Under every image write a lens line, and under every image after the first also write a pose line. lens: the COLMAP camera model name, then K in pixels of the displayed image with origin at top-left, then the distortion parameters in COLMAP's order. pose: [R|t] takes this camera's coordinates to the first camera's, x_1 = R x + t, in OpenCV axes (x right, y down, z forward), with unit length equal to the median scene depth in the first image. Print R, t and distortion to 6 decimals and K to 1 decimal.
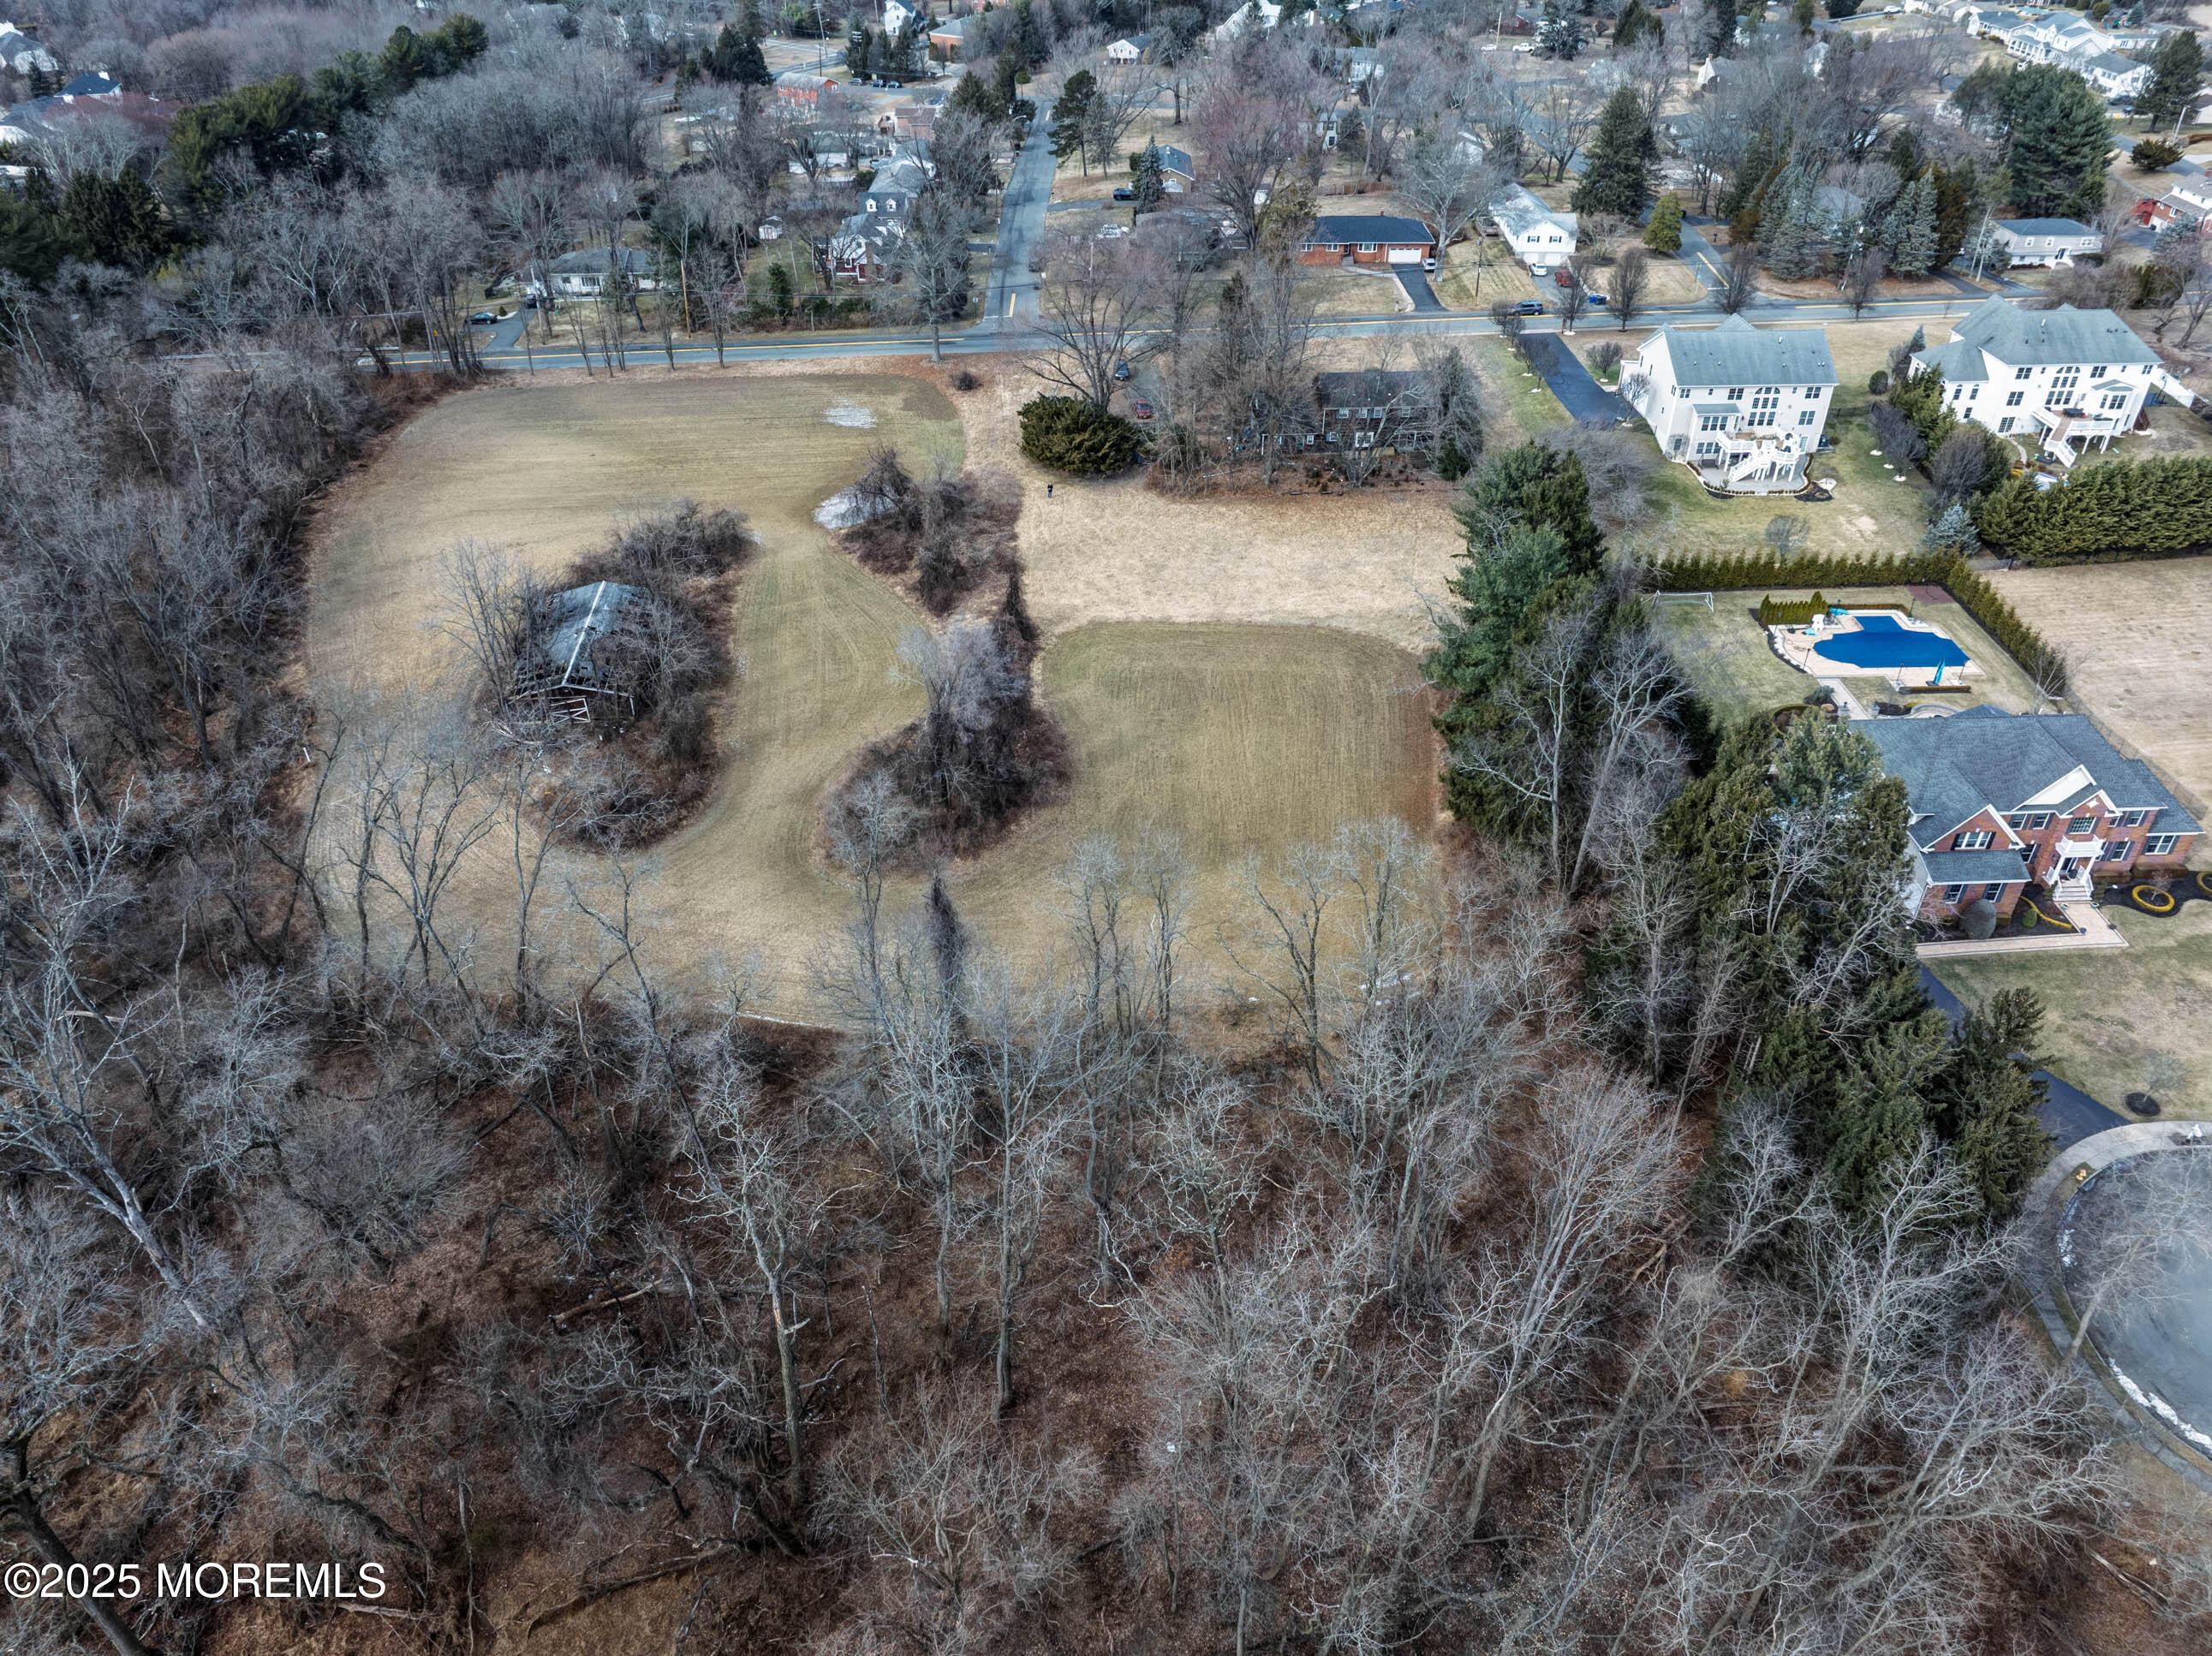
lens RADIAL K [[1536.6, 0, 1106.0], [0, 1536.6, 828.0], [0, 0, 1]] dist [-0.076851, 0.036815]
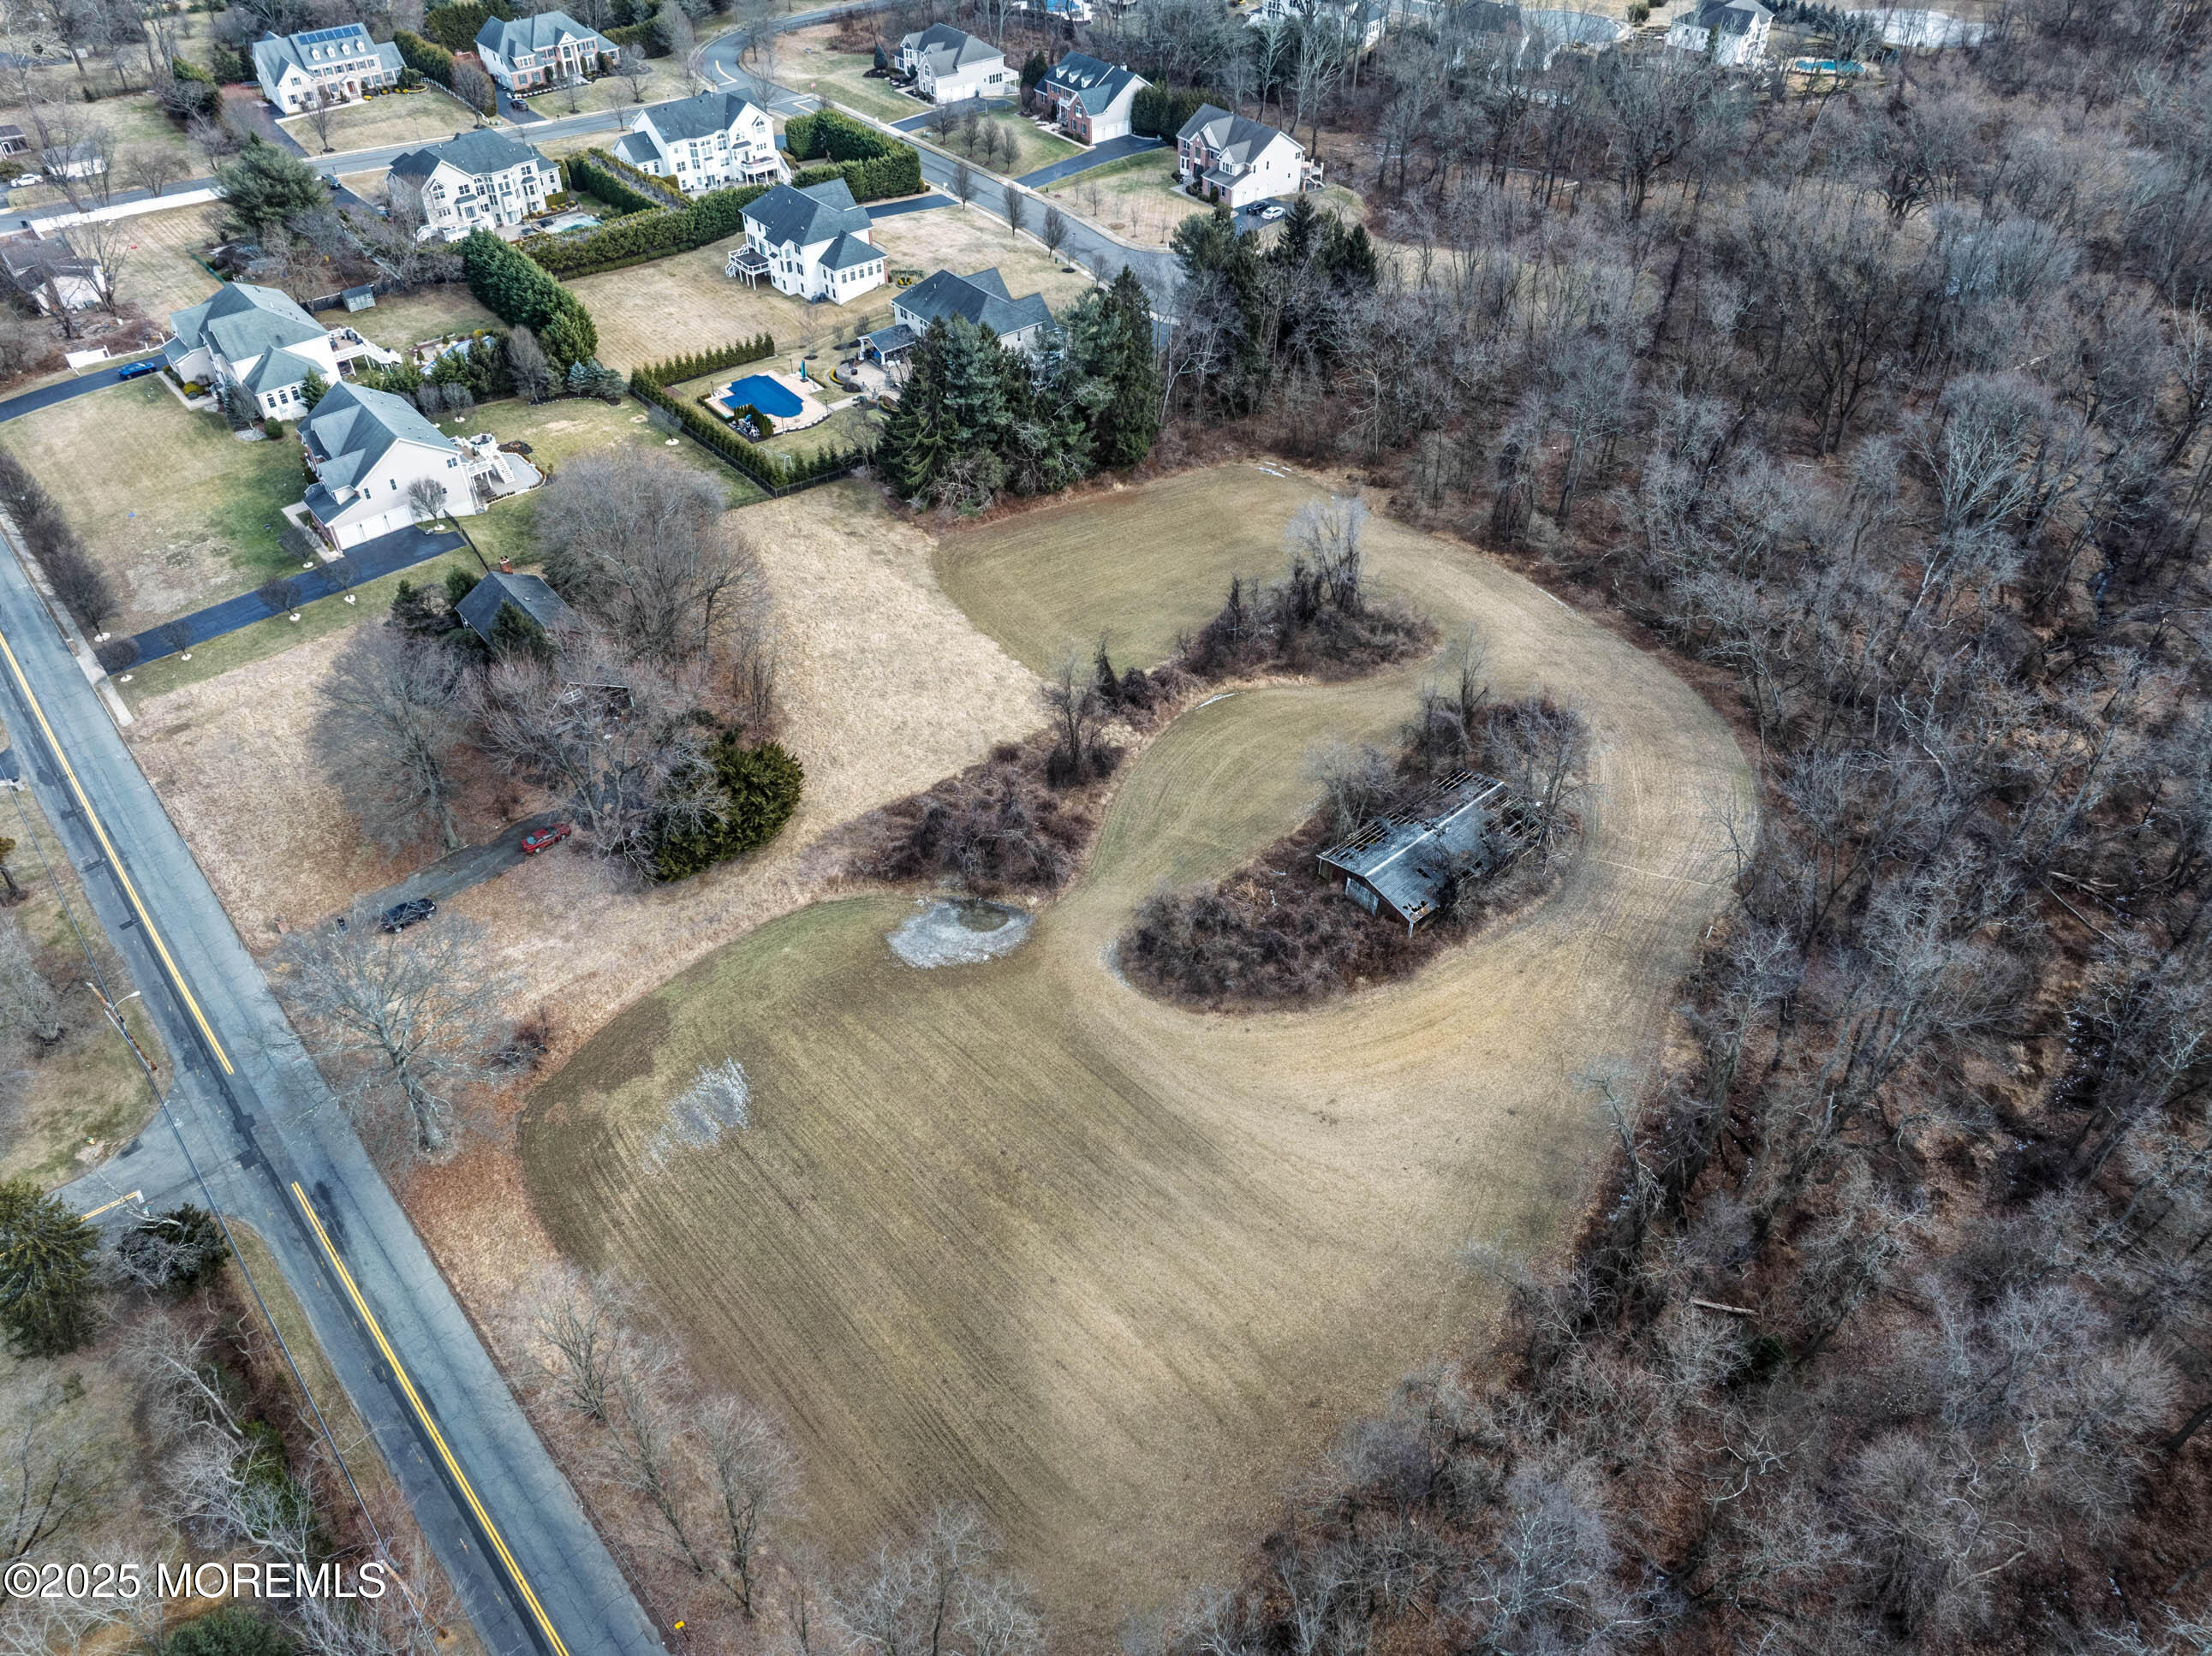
lens RADIAL K [[1536.6, 0, 1106.0], [0, 1536.6, 828.0], [0, 0, 1]] dist [-0.076851, 0.036815]
pose [[-0.593909, -0.542858, 0.593782, -0.728306], [0.471160, 0.363557, 0.803638, -0.937649], [-0.652135, 0.757055, 0.039853, 0.984553]]
